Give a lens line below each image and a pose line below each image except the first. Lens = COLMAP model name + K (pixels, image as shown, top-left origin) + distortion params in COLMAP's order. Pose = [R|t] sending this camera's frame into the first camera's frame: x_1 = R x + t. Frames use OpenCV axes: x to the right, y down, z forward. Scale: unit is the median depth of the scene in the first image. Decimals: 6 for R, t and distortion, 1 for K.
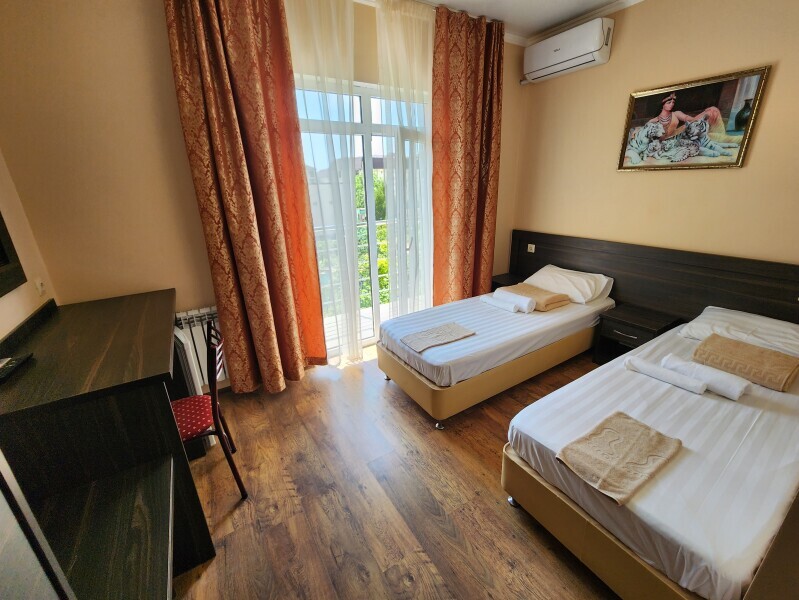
lens RADIAL K [[331.8, 0, 399.6], [0, 331.8, 297.6], [0, 0, 1]] dist [-0.002040, -0.001056]
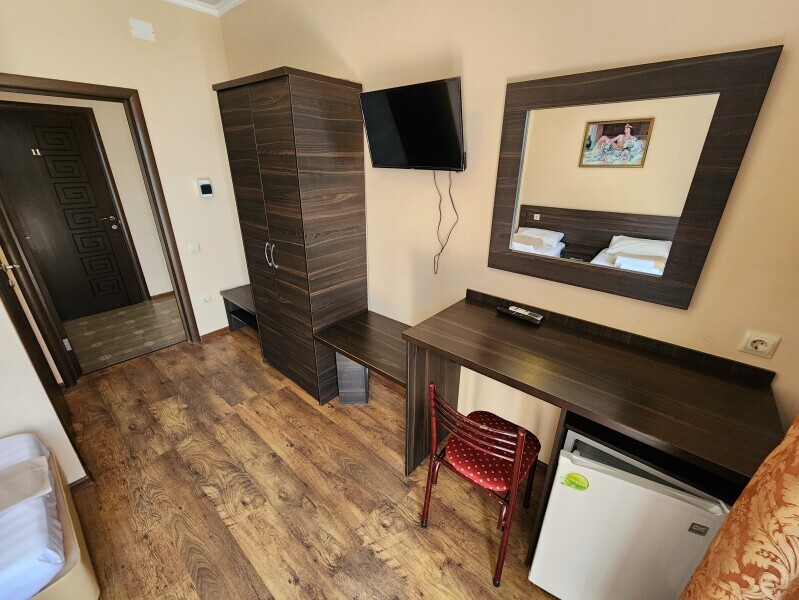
lens RADIAL K [[331.8, 0, 399.8], [0, 331.8, 294.9], [0, 0, 1]] dist [-0.002040, -0.001056]
pose [[-0.955405, 0.131857, -0.264227, -0.188722], [-0.075142, 0.756767, 0.649352, -0.386246], [0.285580, 0.640248, -0.713111, 0.963096]]
